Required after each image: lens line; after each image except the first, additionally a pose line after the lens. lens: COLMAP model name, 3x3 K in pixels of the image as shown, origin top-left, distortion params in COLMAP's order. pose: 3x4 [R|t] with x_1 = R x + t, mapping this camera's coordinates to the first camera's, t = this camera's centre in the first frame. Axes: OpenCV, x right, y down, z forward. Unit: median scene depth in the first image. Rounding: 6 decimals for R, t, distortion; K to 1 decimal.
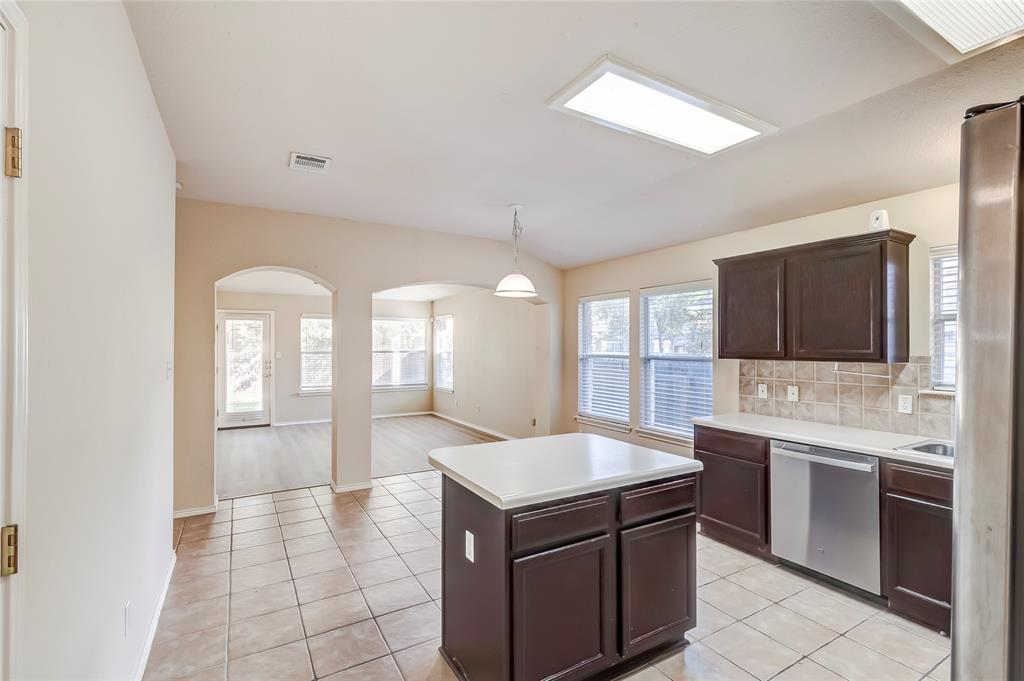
lens RADIAL K [[465.3, 0, 512.9], [0, 465.3, 343.2], [0, 0, 1]] dist [0.001229, -0.000045]
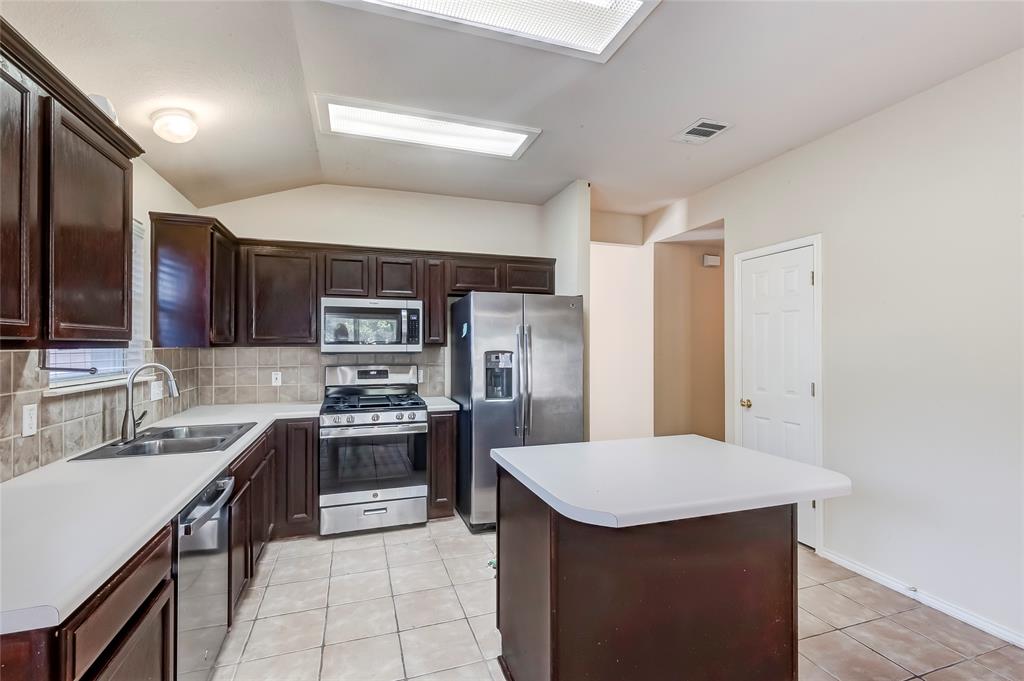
lens RADIAL K [[465.3, 0, 512.9], [0, 465.3, 343.2], [0, 0, 1]] dist [0.001229, -0.000045]
pose [[-0.978490, -0.001633, 0.206290, 0.099921], [-0.003642, 0.999950, -0.009358, 0.029777], [-0.206264, -0.009908, -0.978446, 1.131109]]
